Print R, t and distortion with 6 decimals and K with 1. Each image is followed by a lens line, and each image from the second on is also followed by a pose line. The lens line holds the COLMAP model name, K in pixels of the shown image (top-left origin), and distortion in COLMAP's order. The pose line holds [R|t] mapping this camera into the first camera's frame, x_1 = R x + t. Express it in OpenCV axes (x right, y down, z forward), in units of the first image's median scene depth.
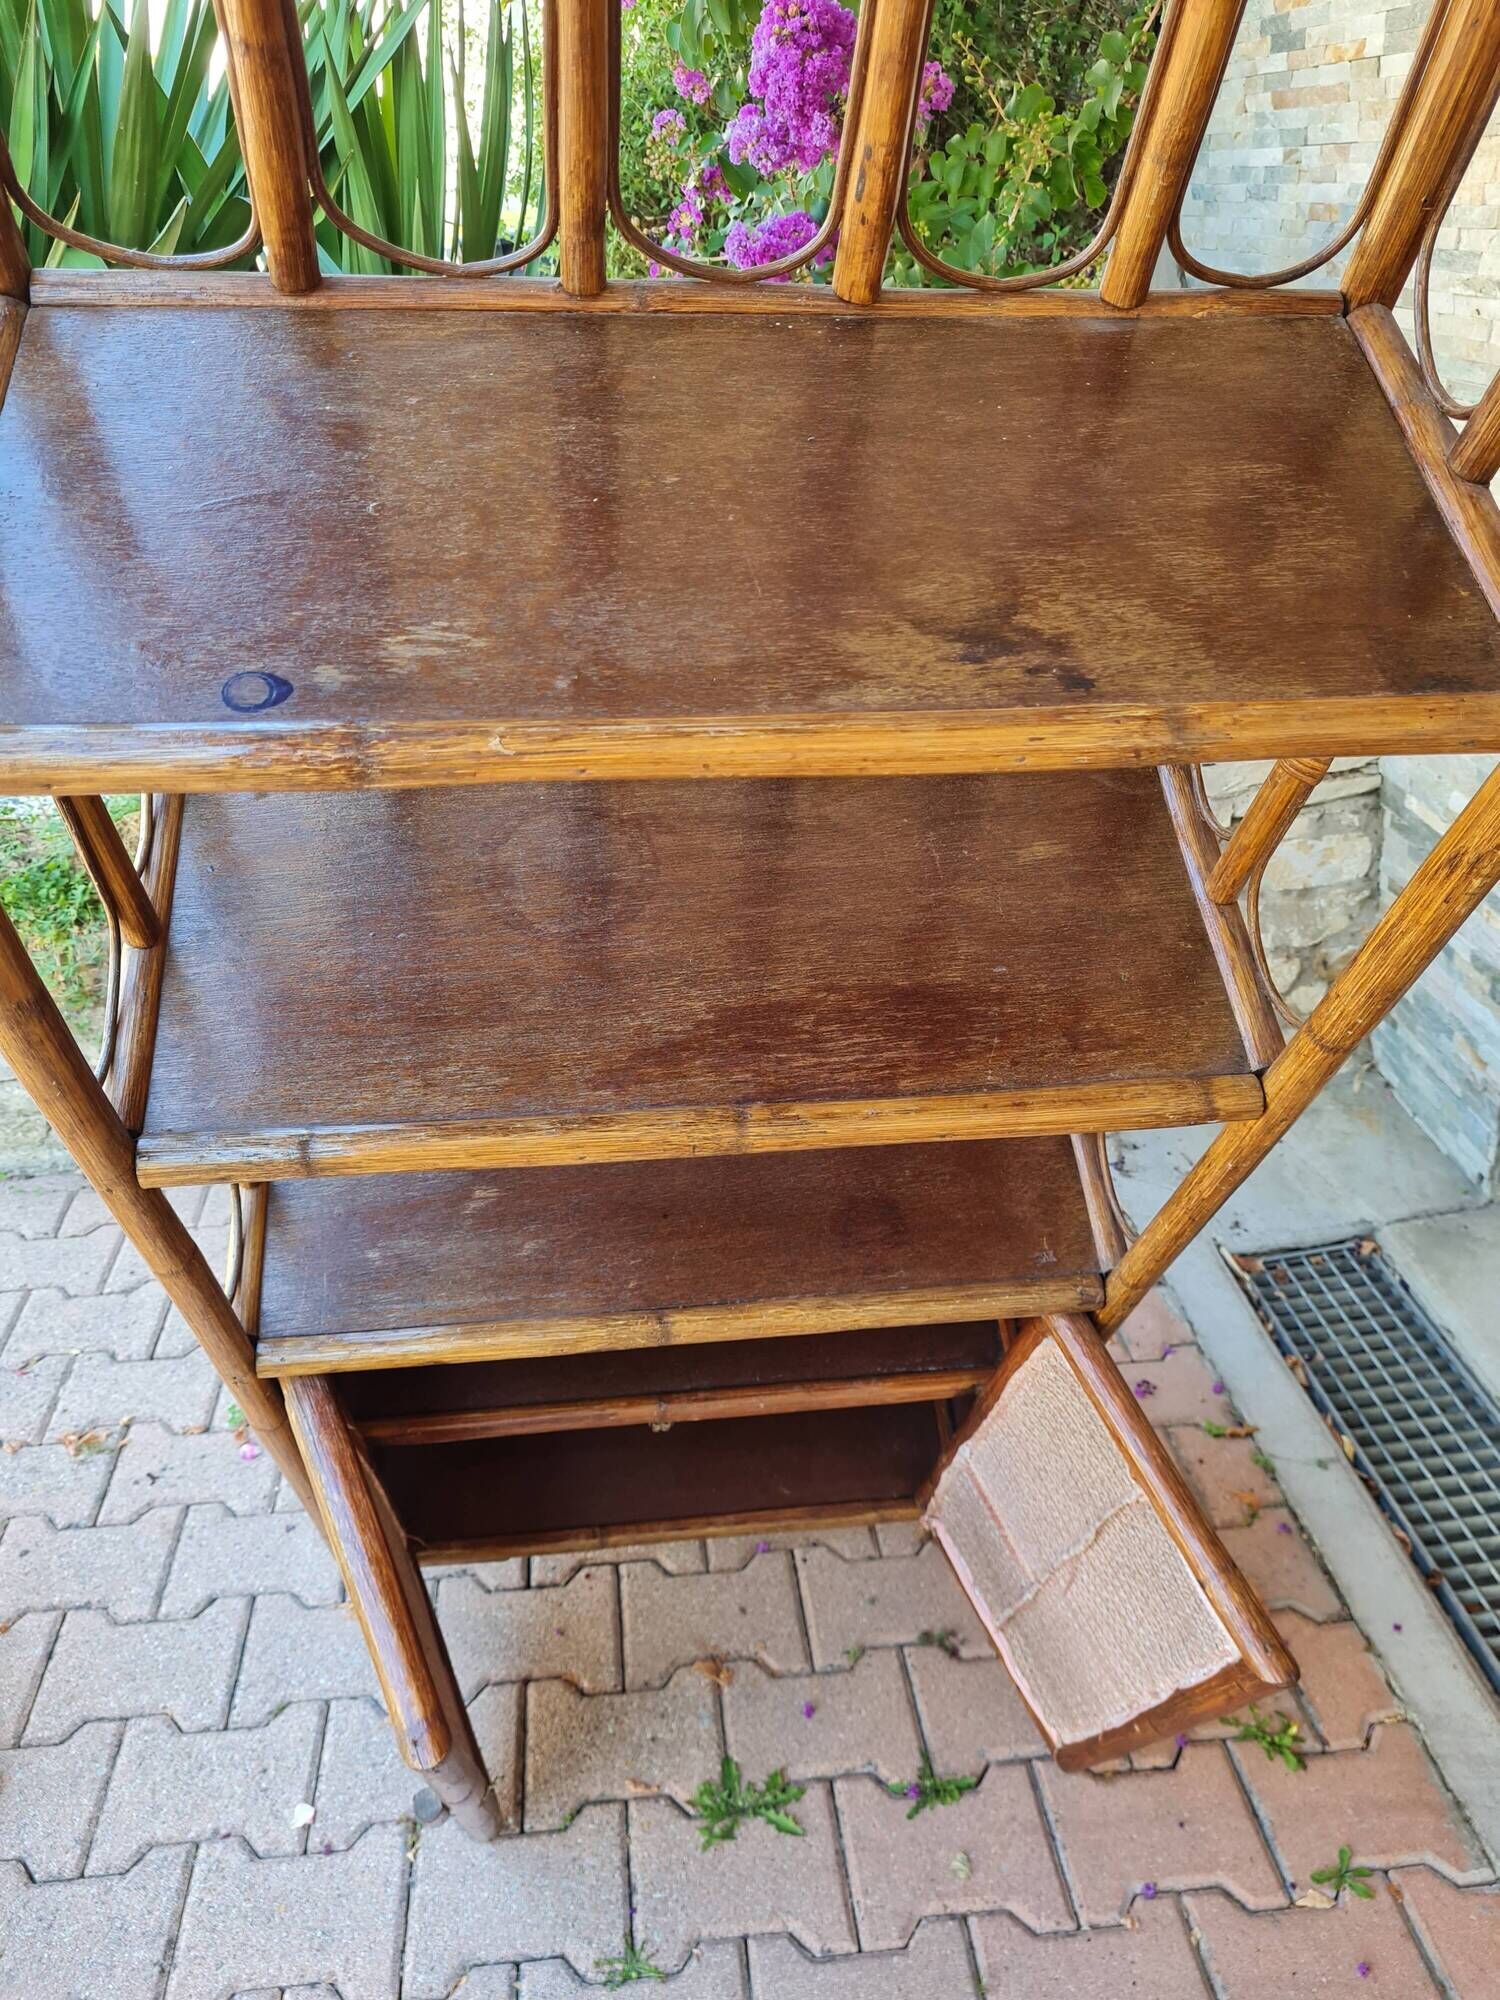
lens RADIAL K [[1521.2, 0, 751.6], [0, 1521.2, 989.1], [0, 0, 1]] dist [0.049271, -0.042223]
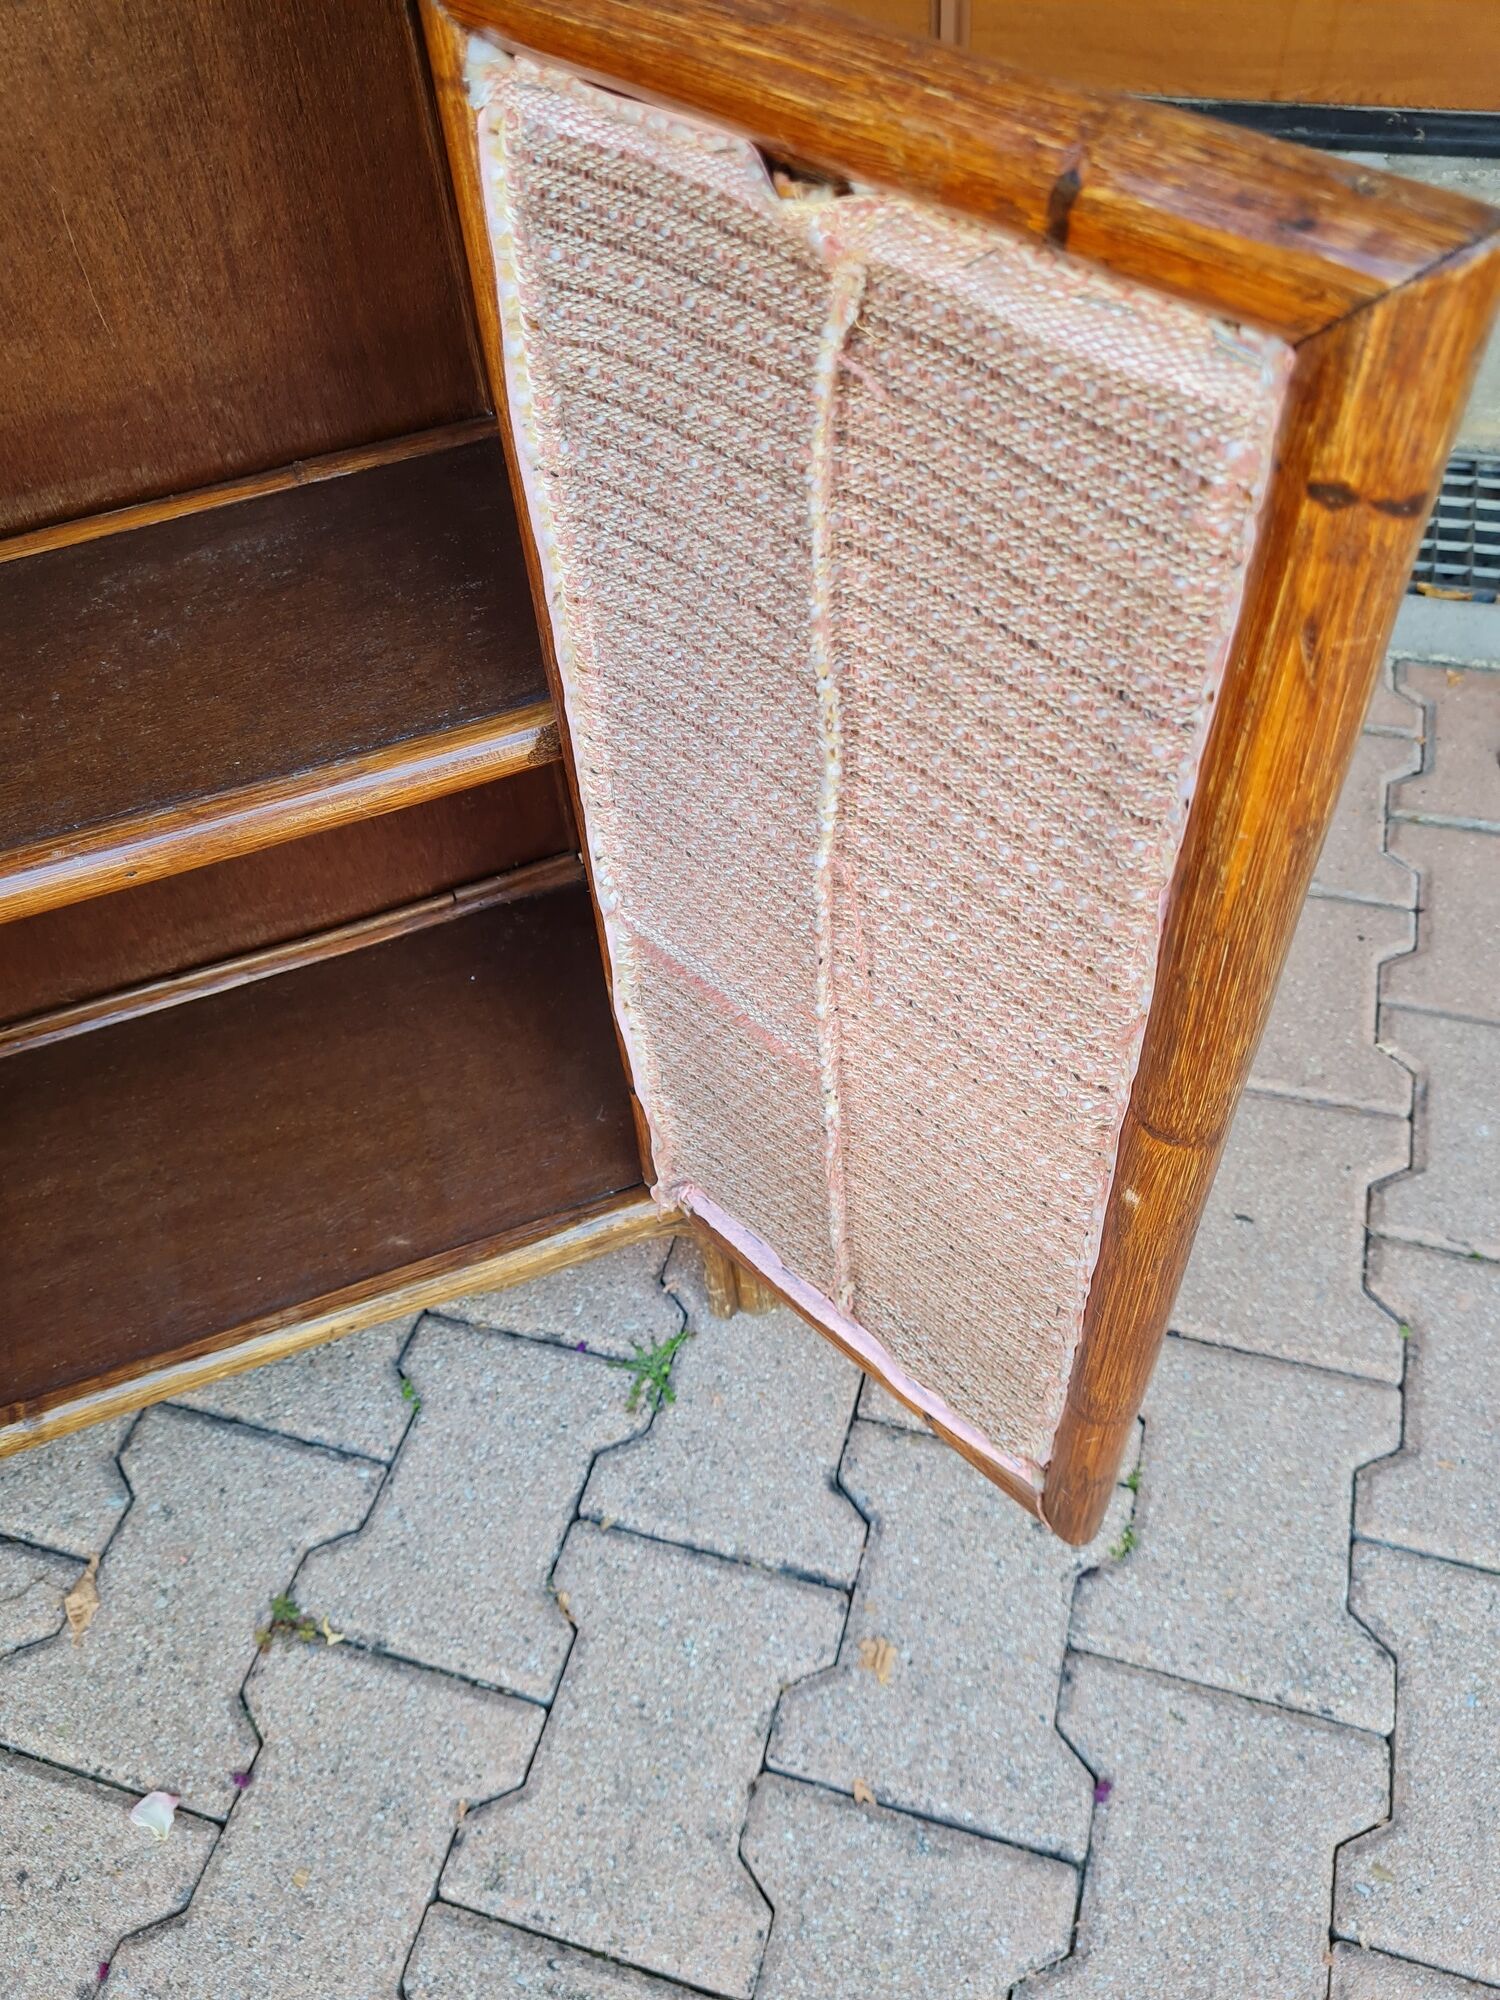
lens RADIAL K [[1527.5, 0, 727.0], [0, 1527.5, 1016.9], [0, 0, 1]] dist [0.047643, -0.042223]
pose [[0.392850, -0.731366, 0.557470, -0.269933], [0.493816, 0.679165, 0.543029, 0.128578], [-0.775767, 0.061959, 0.627971, 0.418551]]
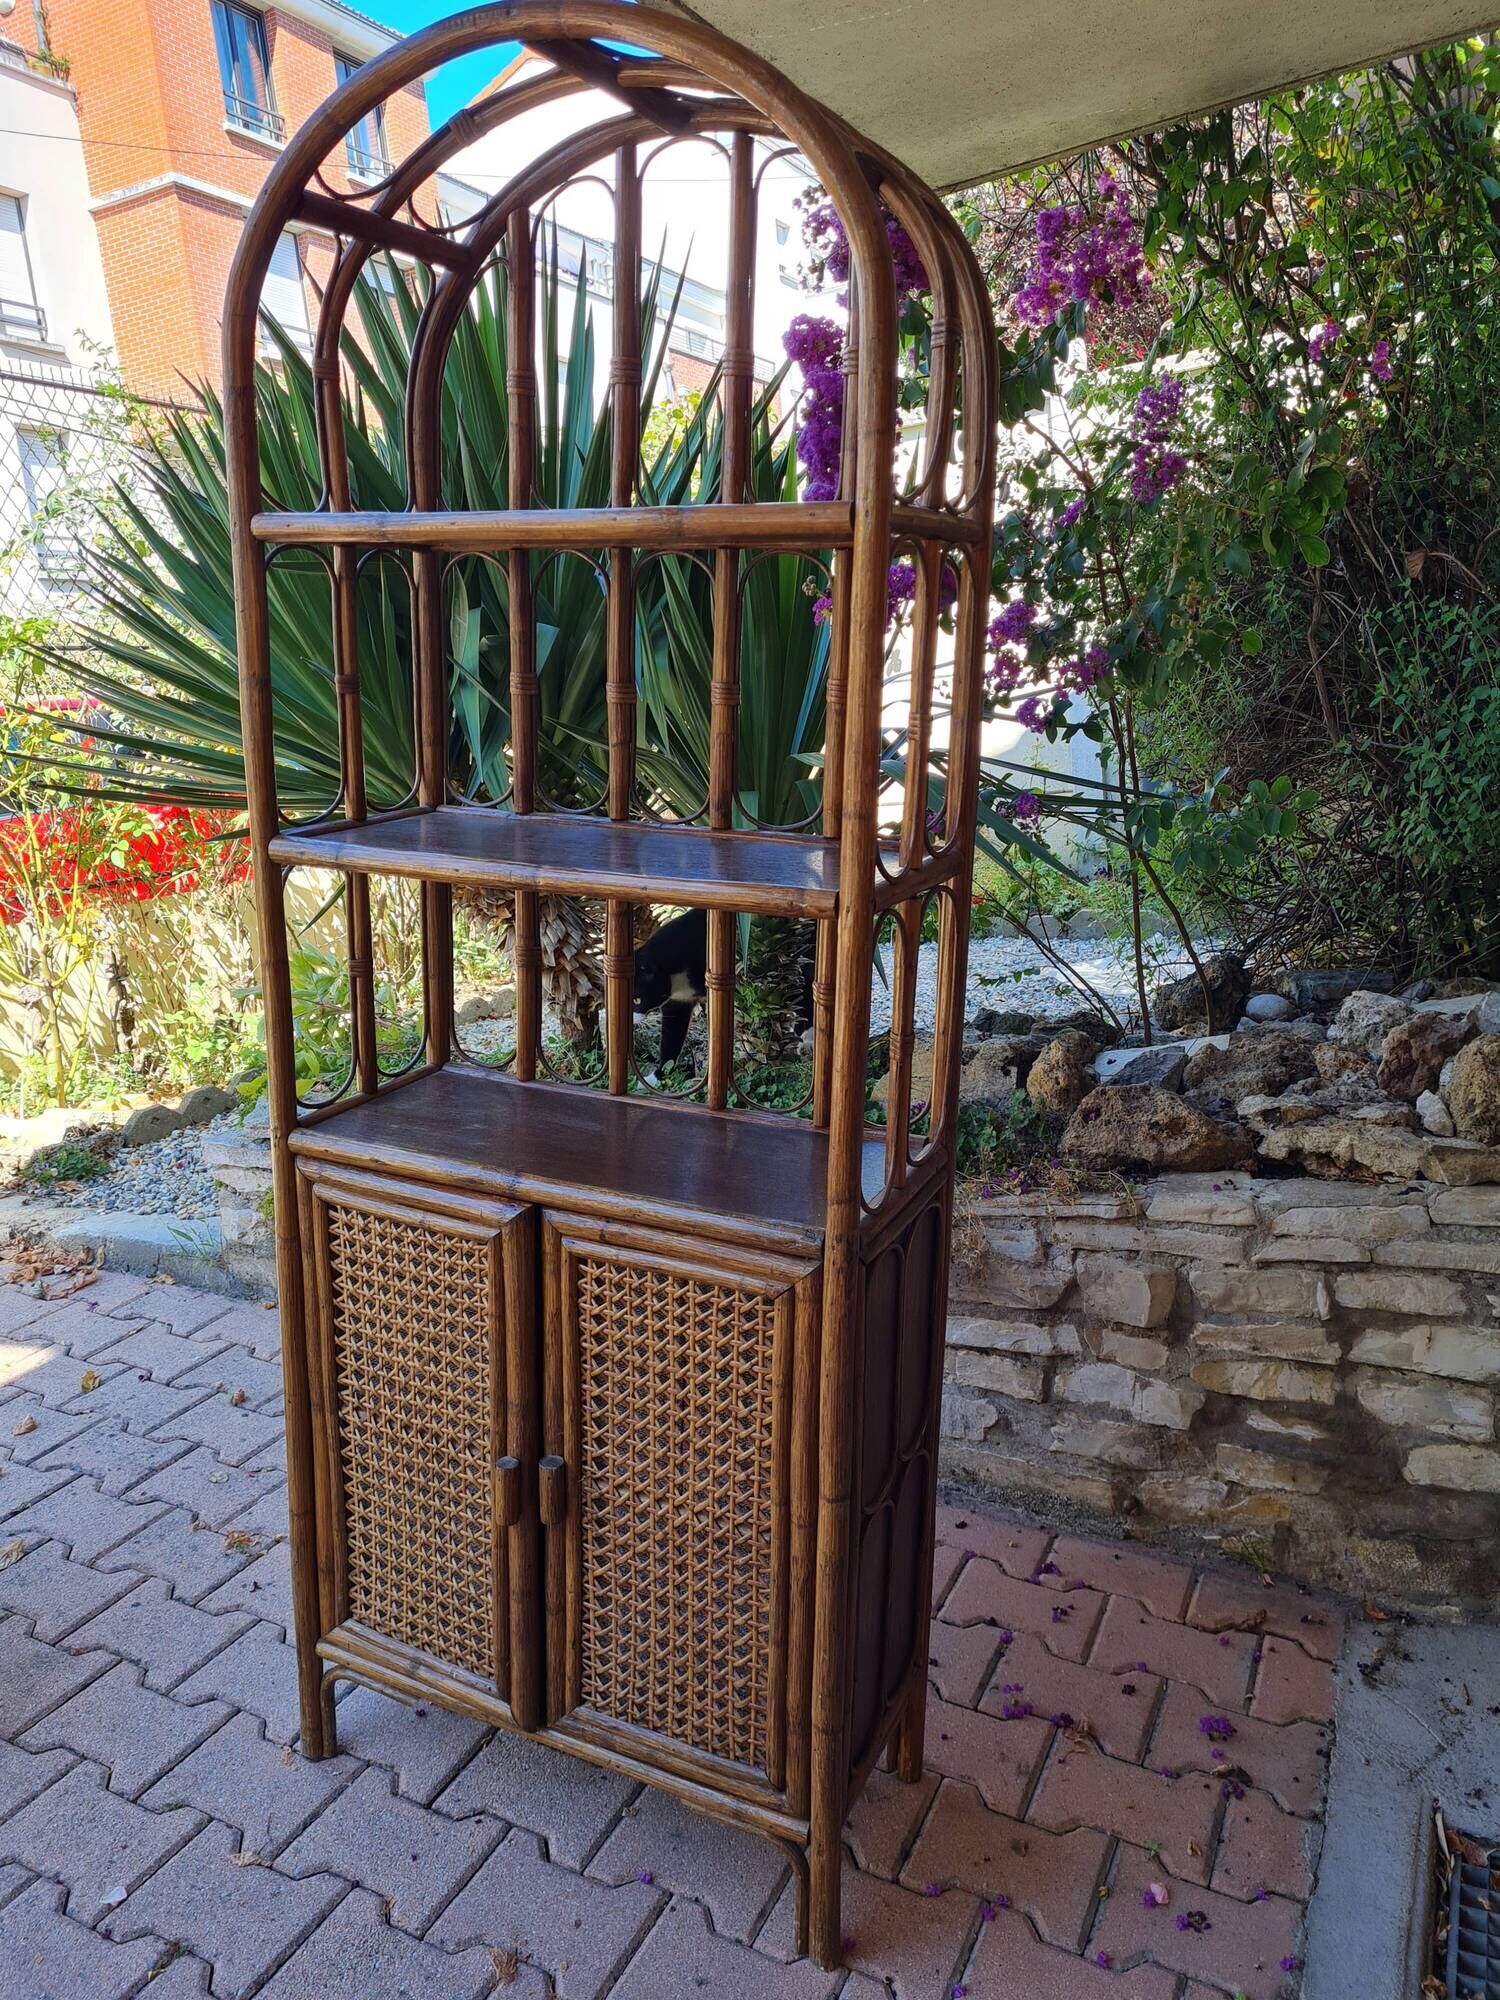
lens RADIAL K [[1521.2, 0, 725.4], [0, 1521.2, 971.8], [0, 0, 1]] dist [0.049271, -0.042223]
pose [[0.835590, 0.119772, -0.536138, 0.498020], [-0.255962, 0.948417, -0.187052, 0.010093], [0.486079, 0.293529, 0.823145, 0.105939]]
